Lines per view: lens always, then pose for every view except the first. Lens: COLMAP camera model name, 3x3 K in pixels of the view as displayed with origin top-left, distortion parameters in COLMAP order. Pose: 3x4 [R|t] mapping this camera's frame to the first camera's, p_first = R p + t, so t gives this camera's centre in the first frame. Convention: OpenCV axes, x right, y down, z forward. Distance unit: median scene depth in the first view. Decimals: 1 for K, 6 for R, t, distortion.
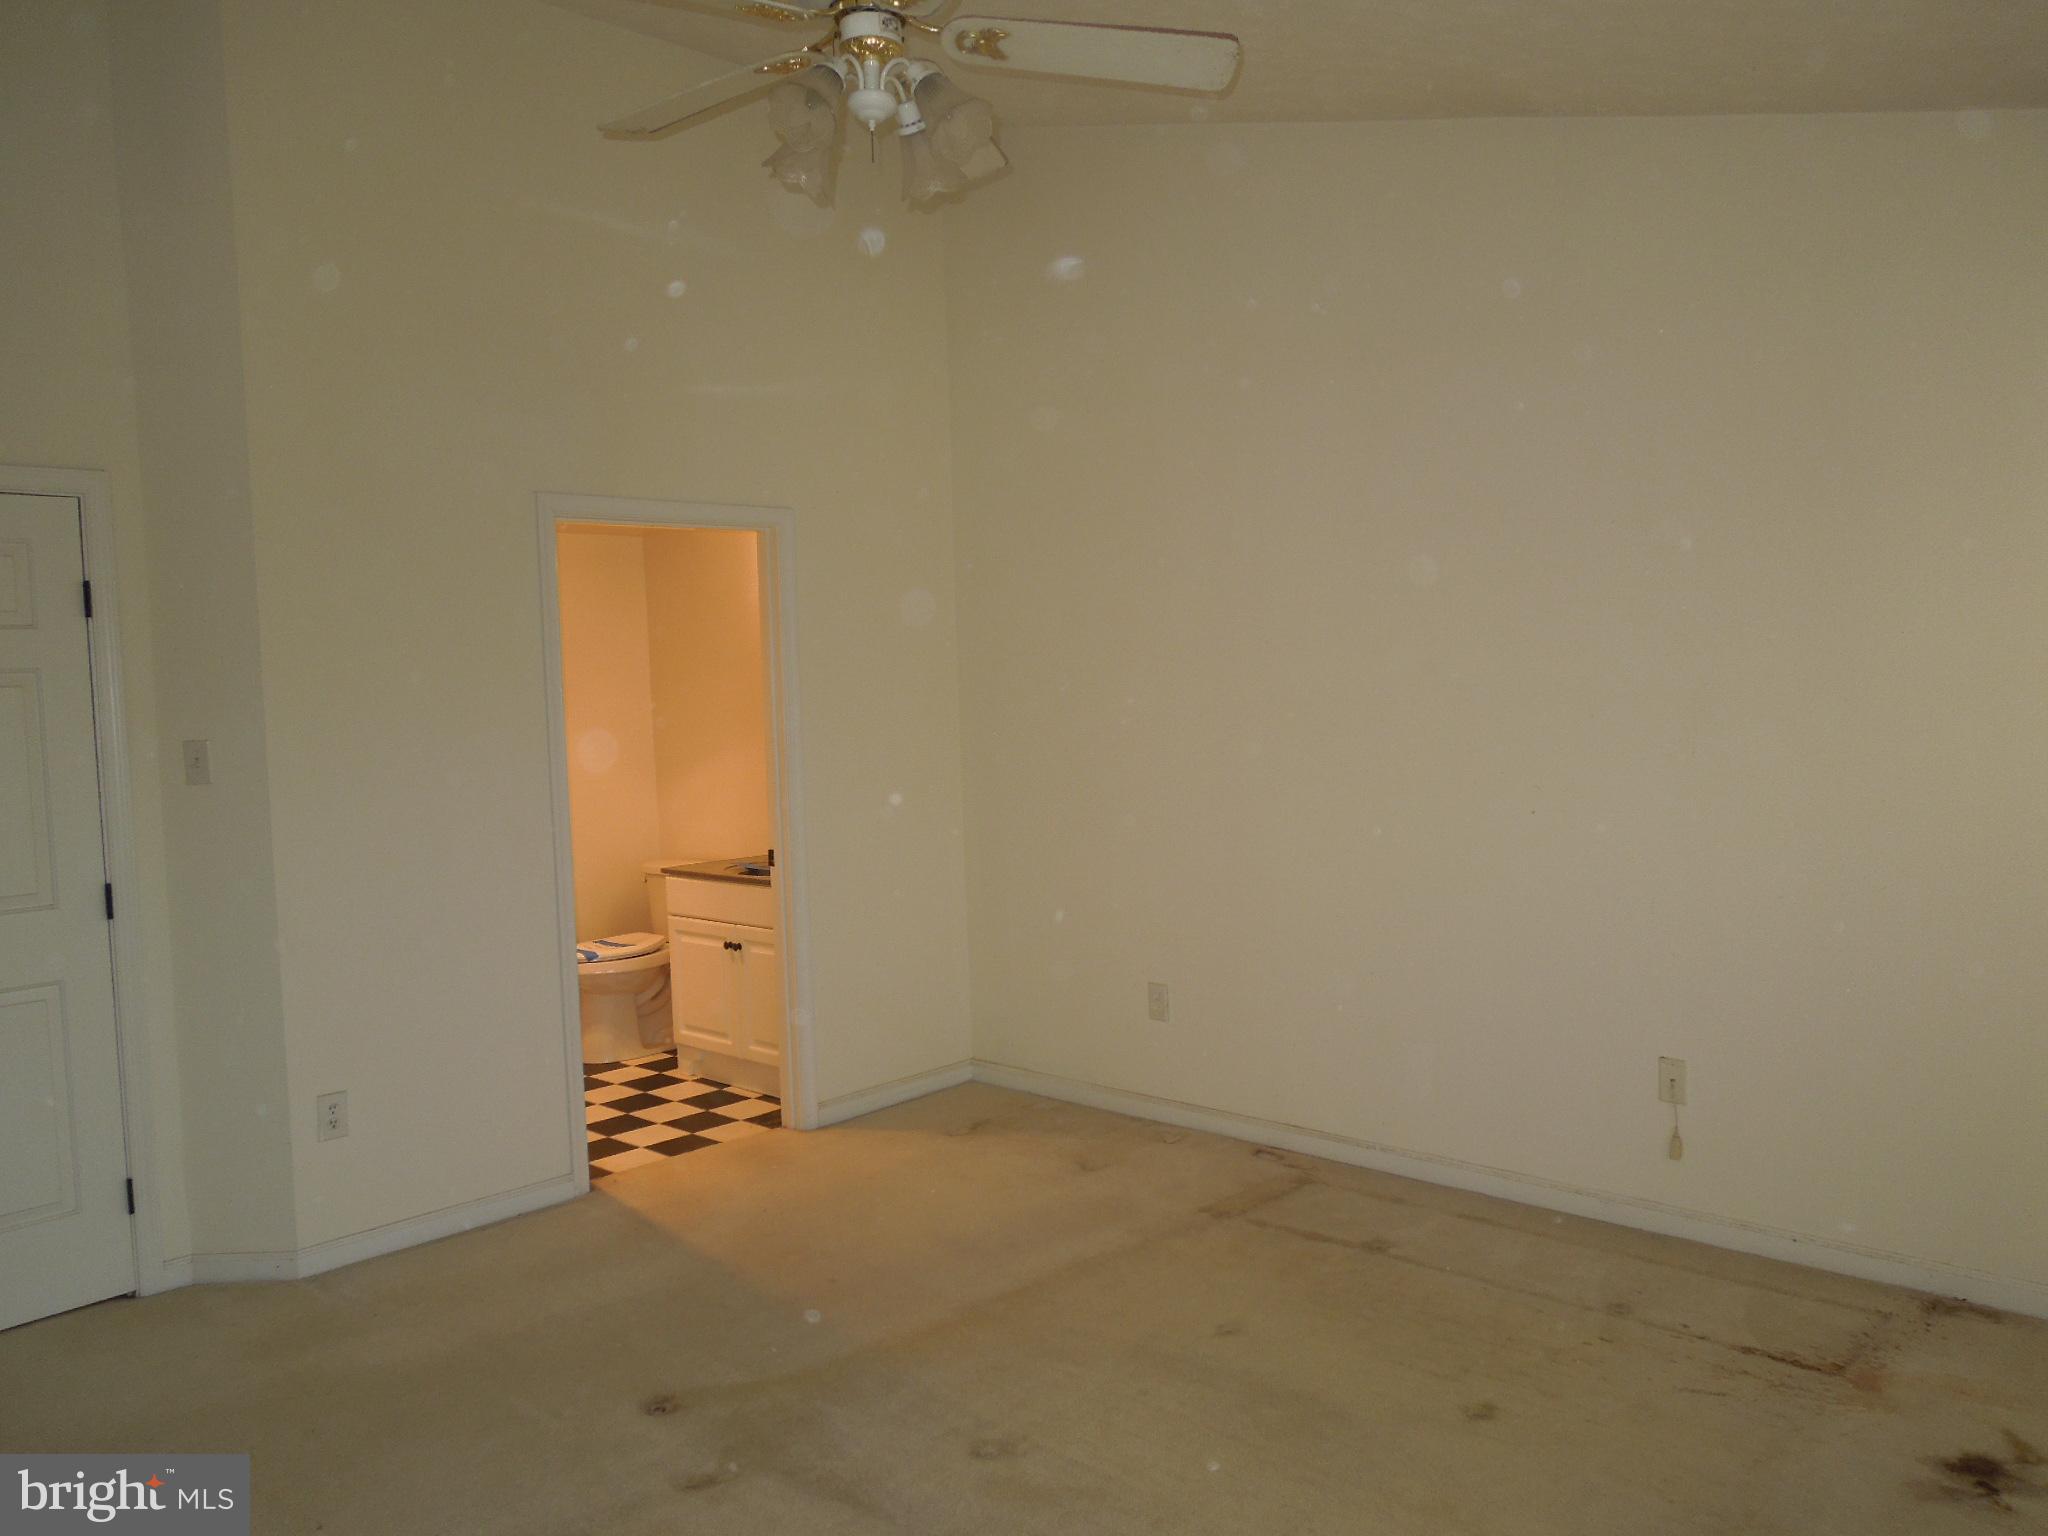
lens RADIAL K [[1553.5, 0, 1026.0], [0, 1553.5, 774.6], [0, 0, 1]] dist [0.008107, -0.004578]
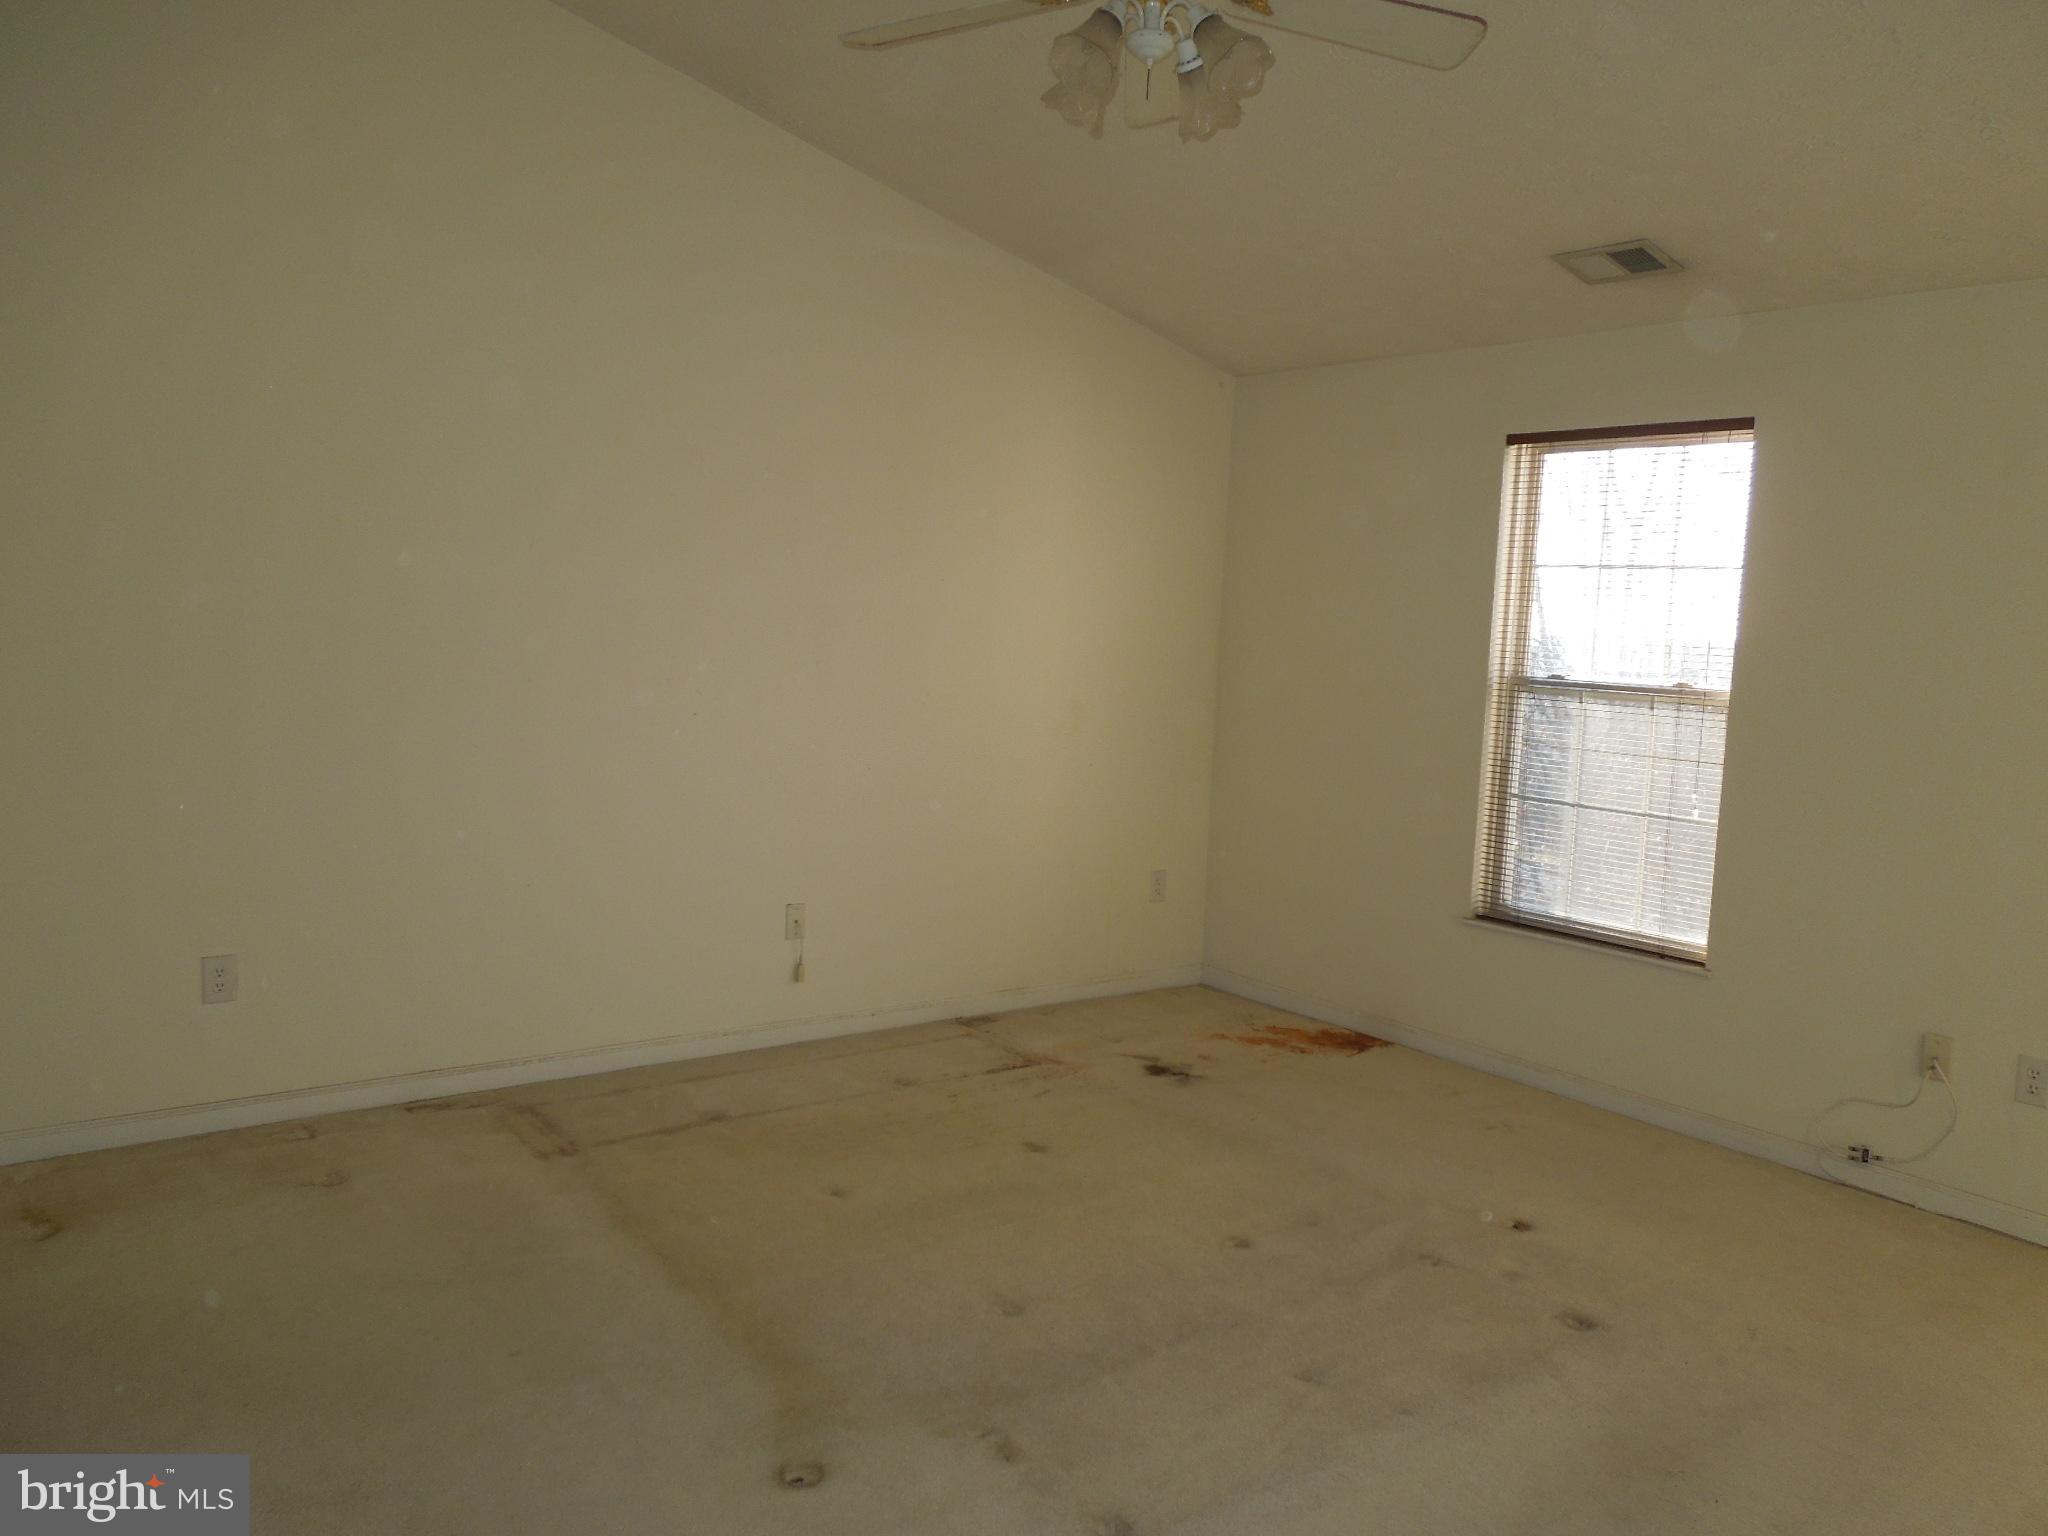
lens RADIAL K [[1553.5, 0, 1017.8], [0, 1553.5, 783.2], [0, 0, 1]] dist [0.008107, -0.004578]
pose [[0.205796, -0.084970, 0.974899, -0.779232], [0.022860, 0.996369, 0.082015, -0.015358], [-0.978328, 0.005408, 0.206991, 0.565674]]
